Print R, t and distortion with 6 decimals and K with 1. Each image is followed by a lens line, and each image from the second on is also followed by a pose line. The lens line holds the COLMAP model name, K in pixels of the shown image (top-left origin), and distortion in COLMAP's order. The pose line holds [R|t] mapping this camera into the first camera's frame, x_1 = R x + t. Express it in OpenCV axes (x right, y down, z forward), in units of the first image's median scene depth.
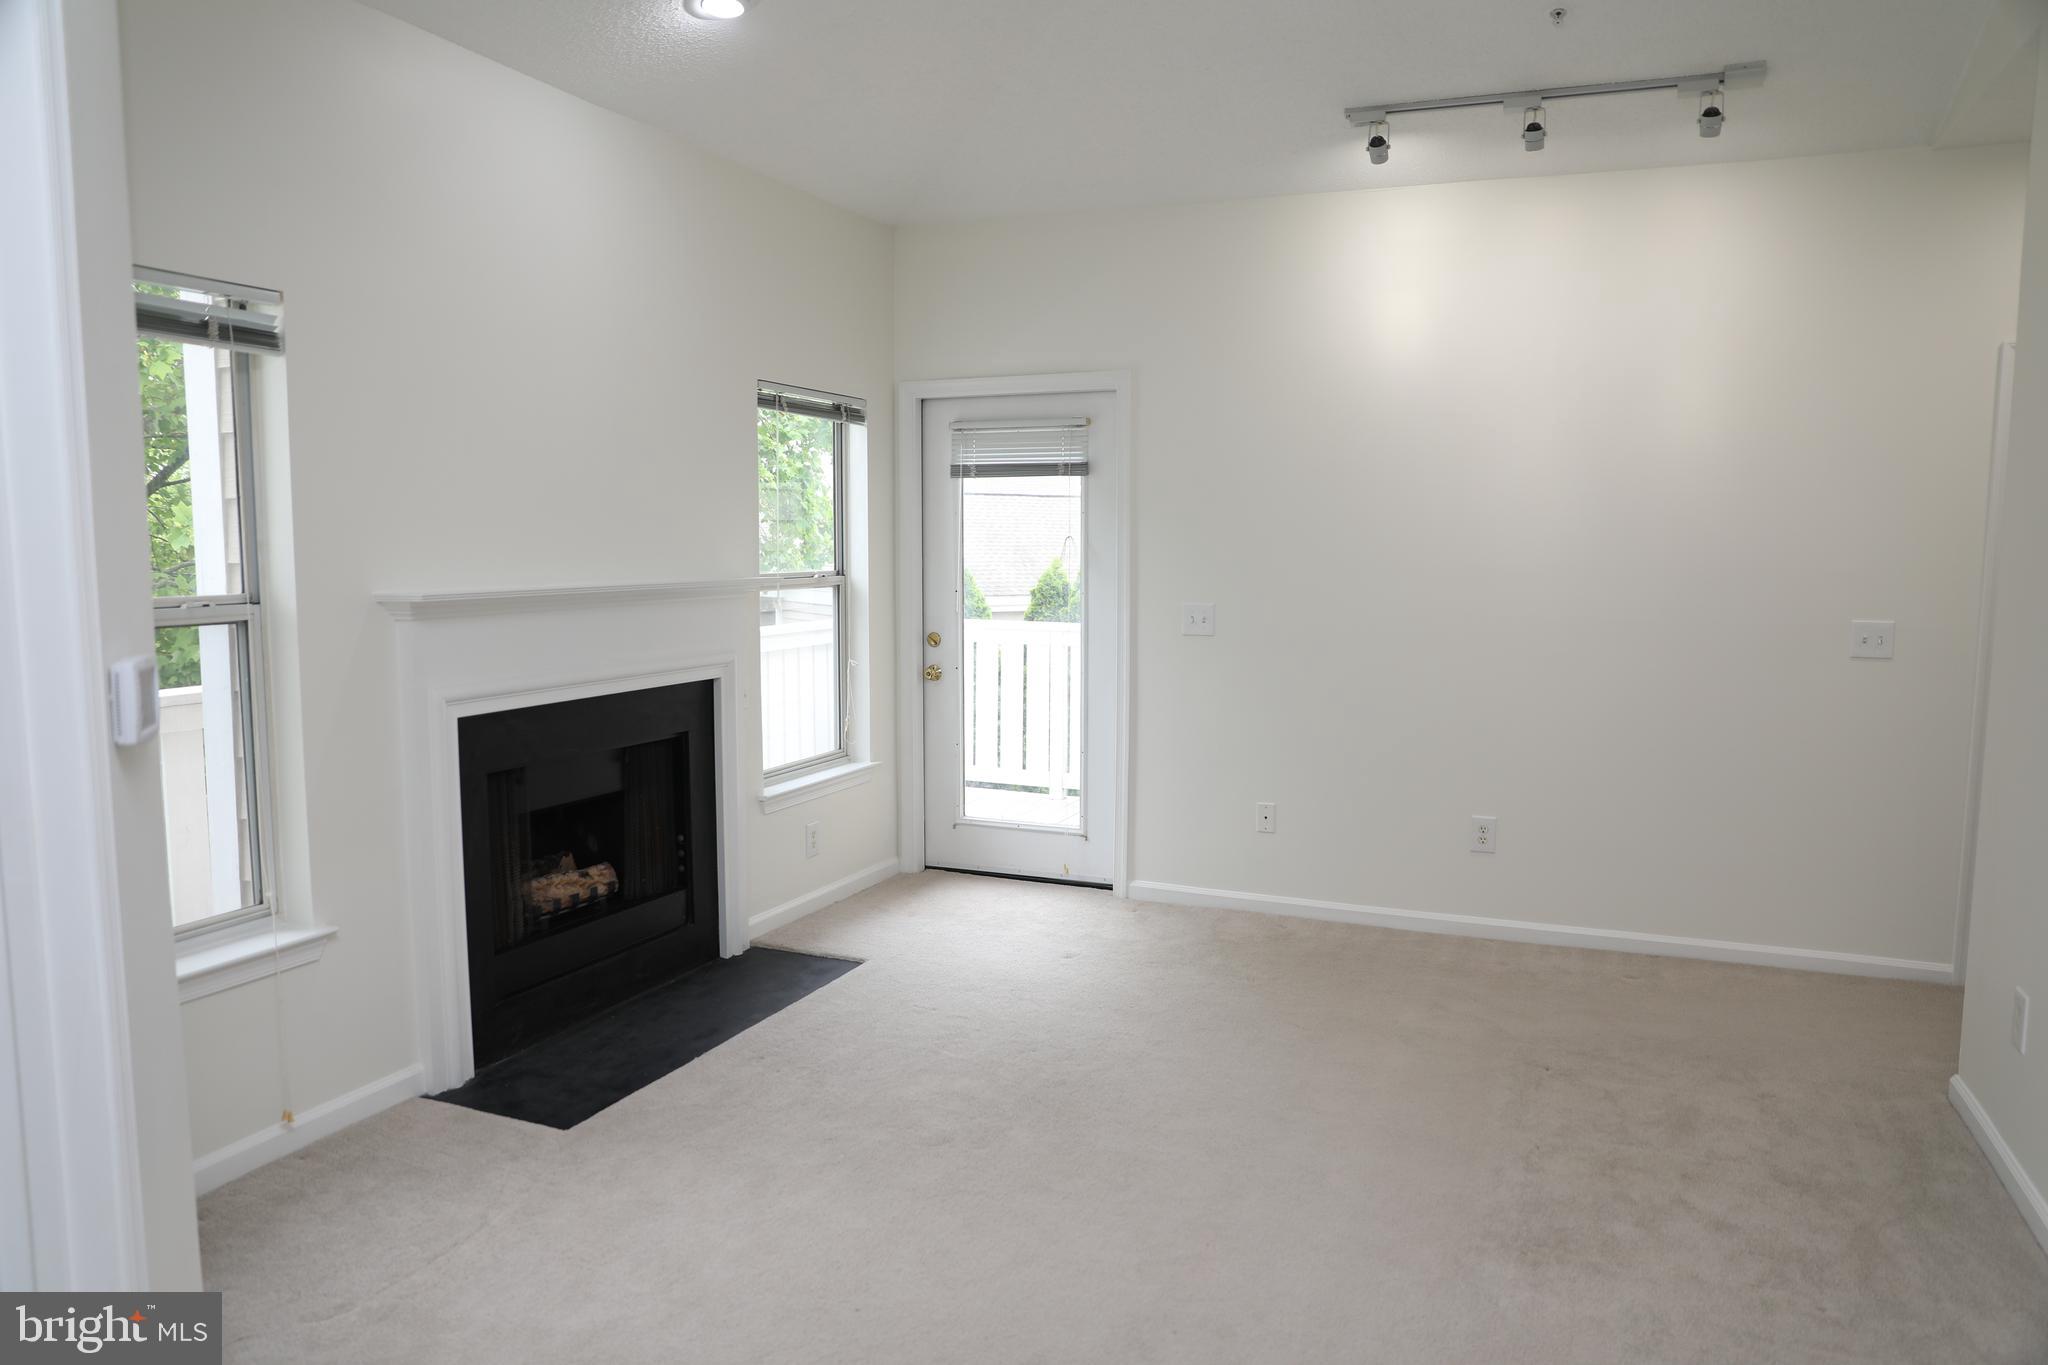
lens RADIAL K [[1393.7, 0, 1022.9], [0, 1393.7, 688.0], [0, 0, 1]] dist [-0.108382, 0.081563]
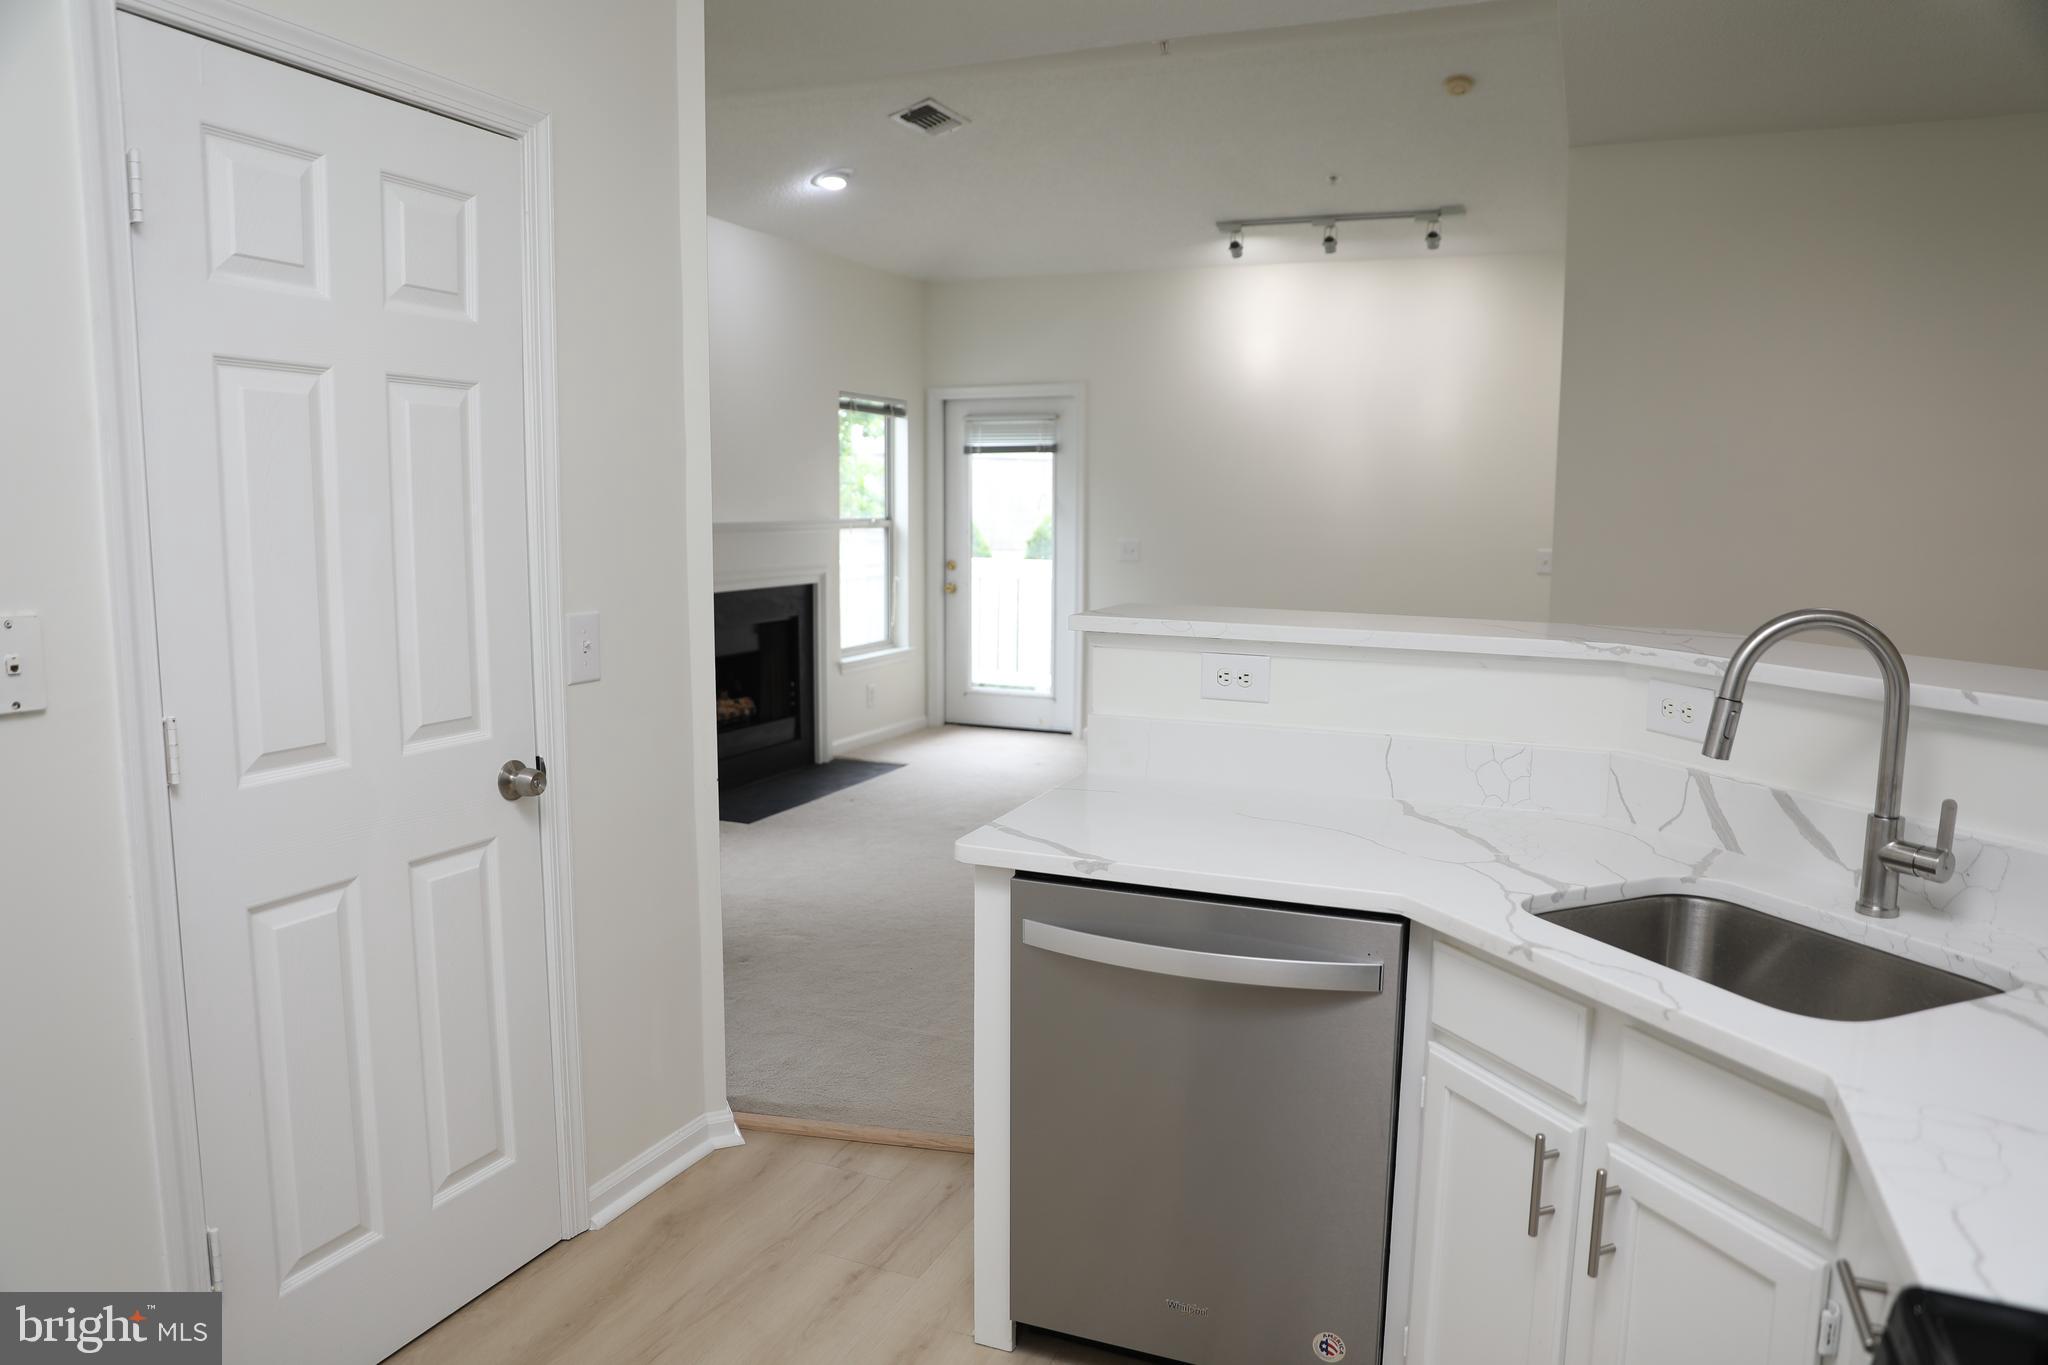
lens RADIAL K [[1393.7, 0, 1017.6], [0, 1393.7, 675.5], [0, 0, 1]] dist [-0.108382, 0.081563]
pose [[0.999938, 0.005315, -0.009783, 0.023404], [-0.005140, 0.999827, 0.017889, 0.064052], [0.009876, -0.017837, 0.999792, -0.541772]]
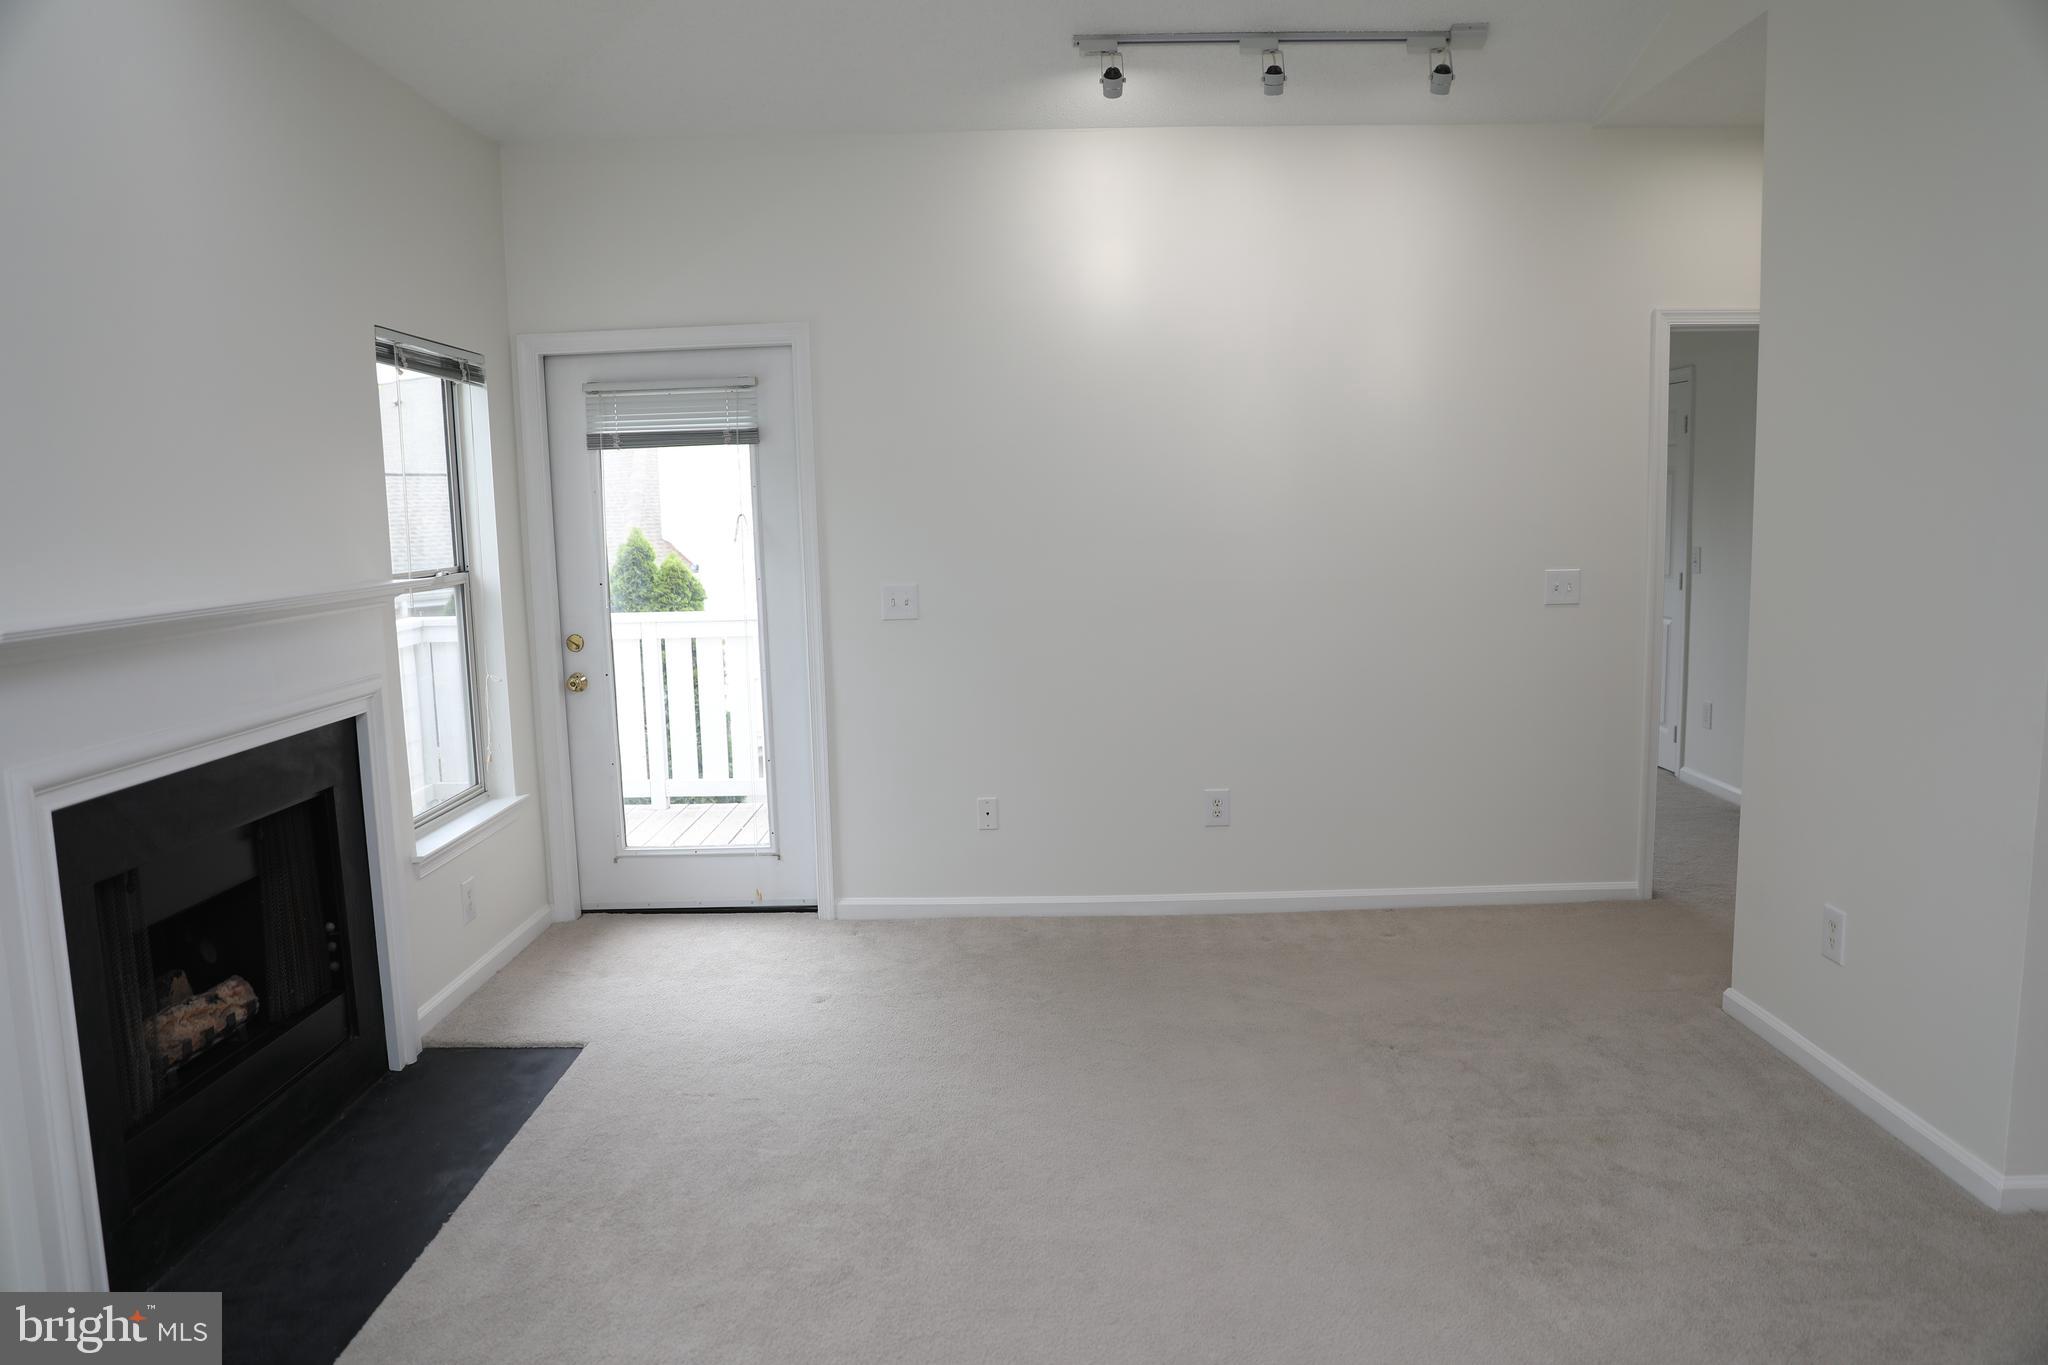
lens RADIAL K [[1393.7, 0, 1025.1], [0, 1393.7, 685.2], [0, 0, 1]] dist [-0.108382, 0.081563]
pose [[0.921171, -0.075783, 0.381708, -0.158854], [0.069150, 0.997122, 0.031087, -0.019569], [-0.382966, -0.002241, 0.923760, 0.151794]]
